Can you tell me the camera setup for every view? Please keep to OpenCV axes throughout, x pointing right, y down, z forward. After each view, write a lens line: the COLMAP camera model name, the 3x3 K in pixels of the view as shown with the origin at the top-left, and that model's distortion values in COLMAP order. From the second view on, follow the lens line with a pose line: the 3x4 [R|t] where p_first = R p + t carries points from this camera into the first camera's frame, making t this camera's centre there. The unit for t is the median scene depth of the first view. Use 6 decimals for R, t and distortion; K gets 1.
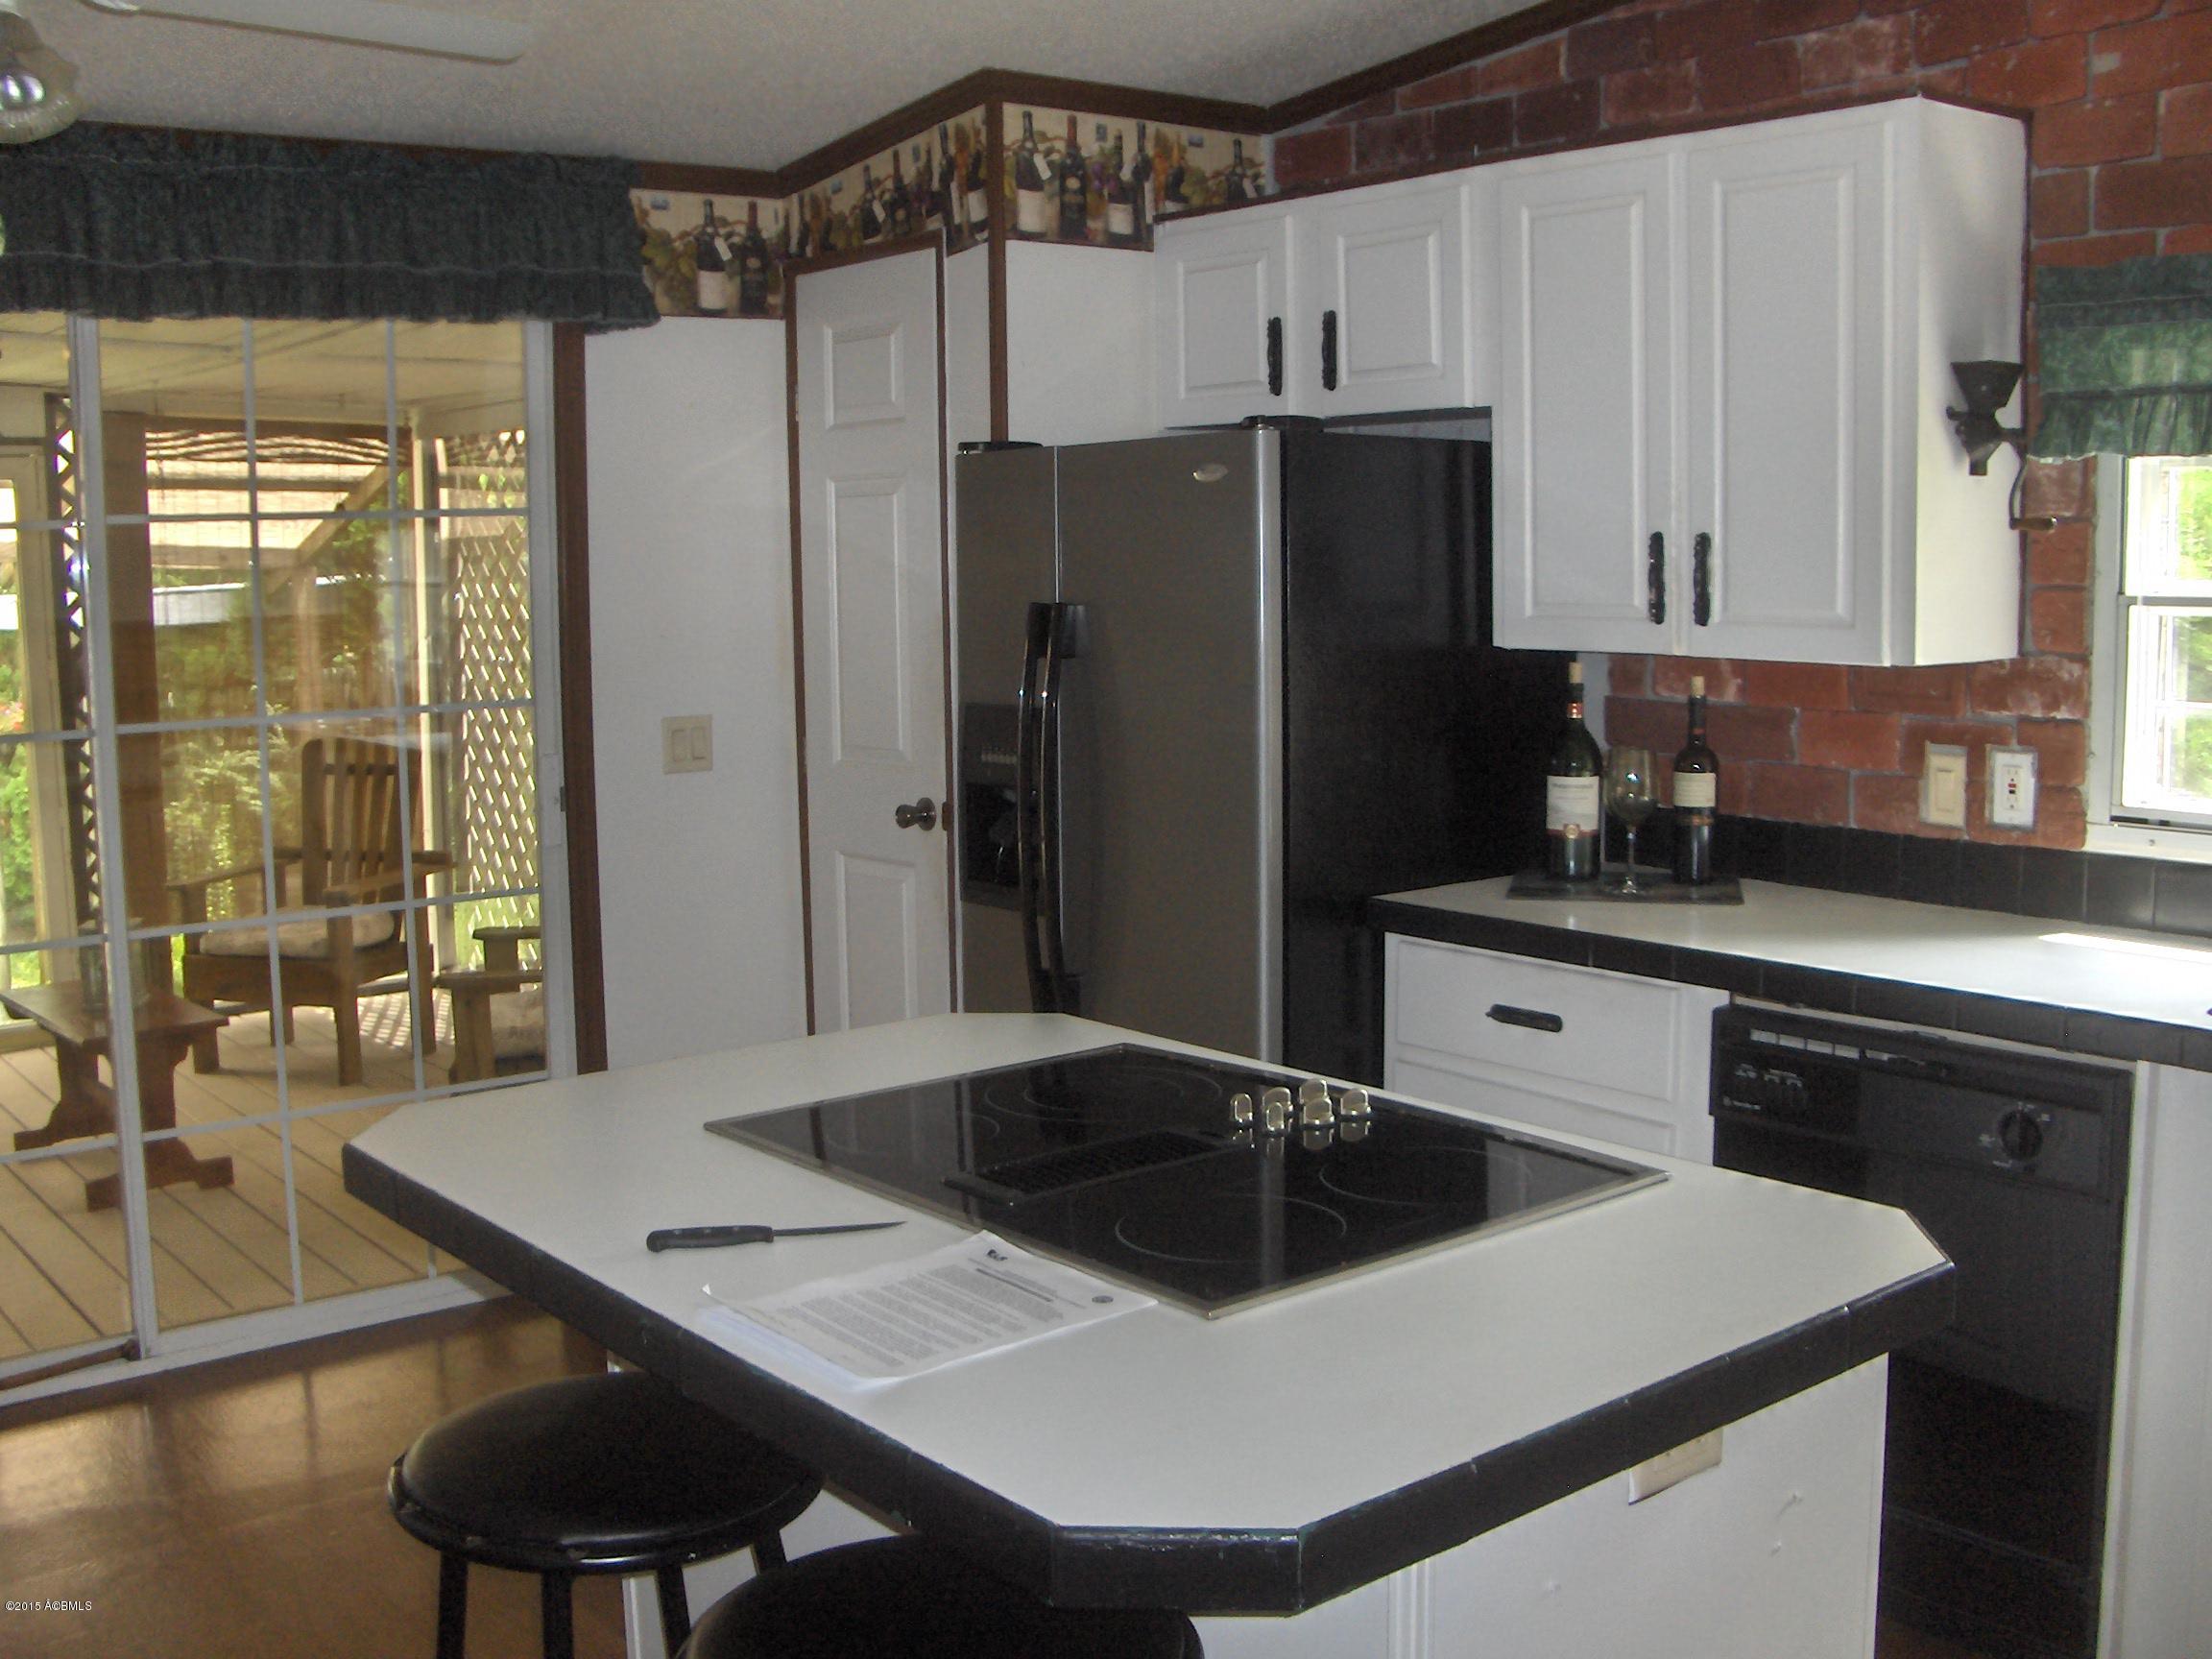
lens RADIAL K [[2306.1, 0, 1106.2], [0, 2306.1, 827.7], [0, 0, 1]] dist [-0.145324, 0.000000]
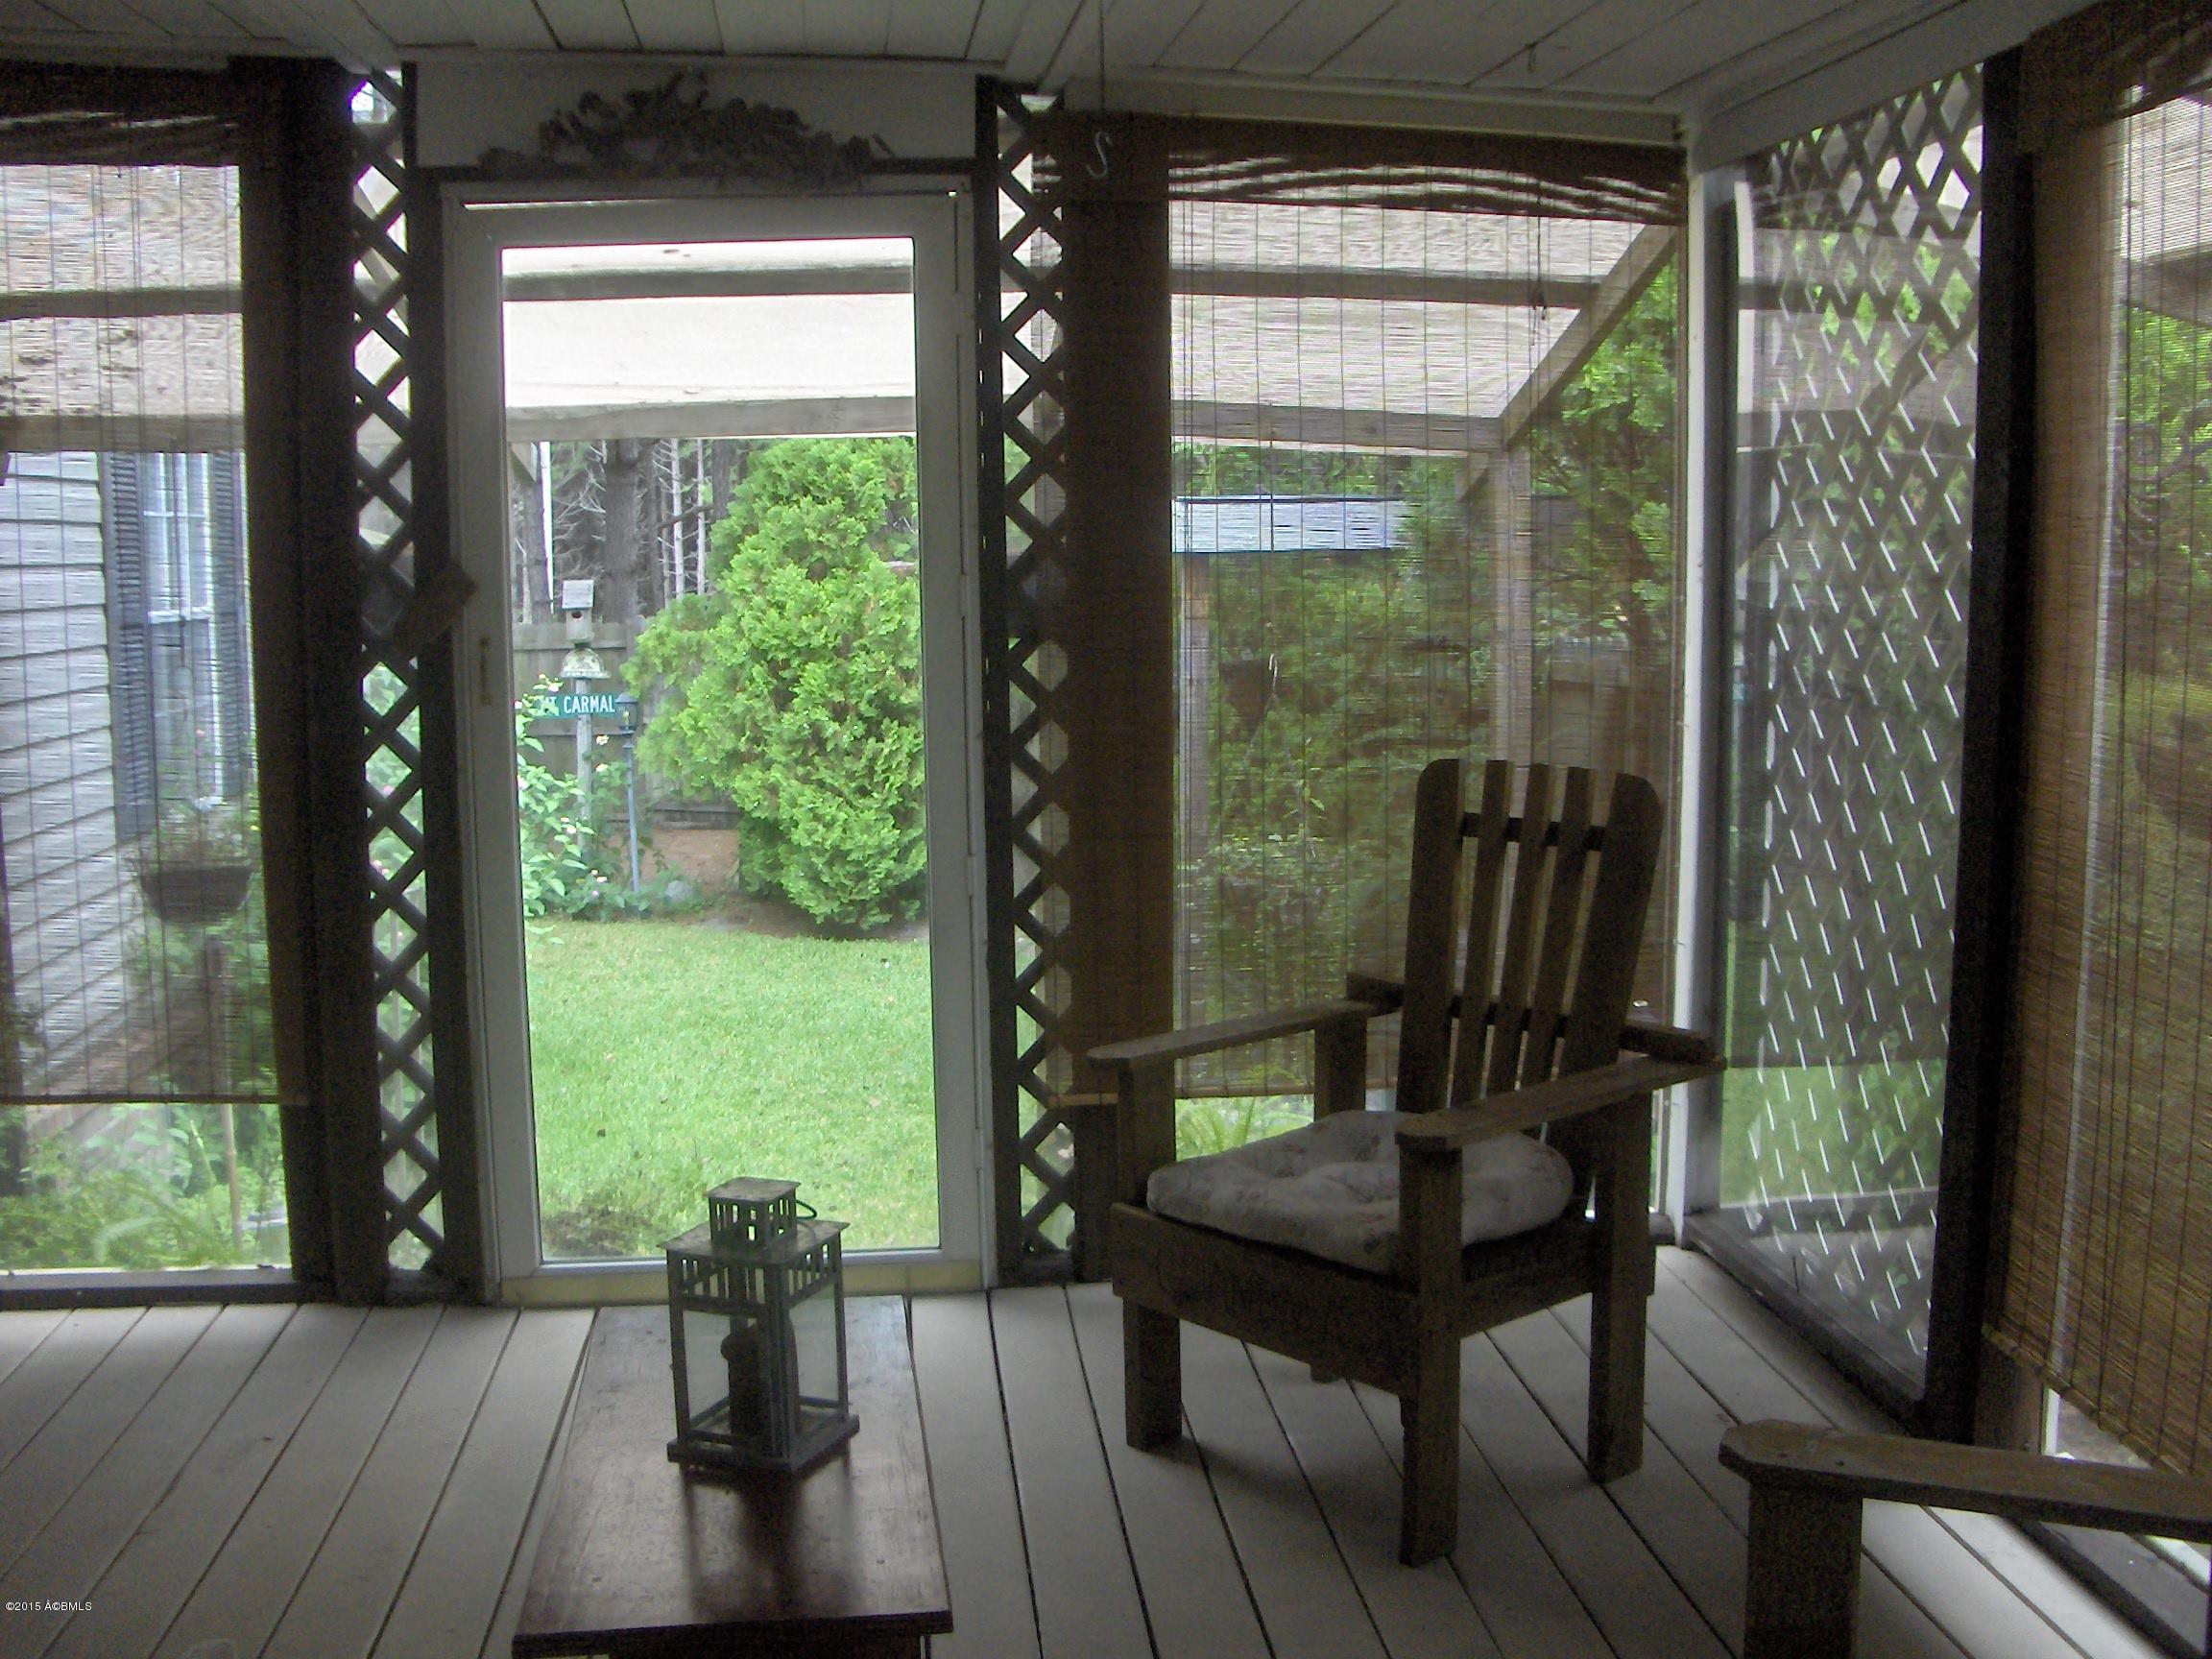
lens RADIAL K [[2306.1, 0, 1093.1], [0, 2306.1, 829.0], [0, 0, 1]] dist [-0.145324, 0.000000]
pose [[0.843086, 0.070446, -0.533145, -0.145769], [-0.066181, 0.997438, 0.027140, -0.031511], [0.533691, 0.012403, 0.845589, 0.526651]]
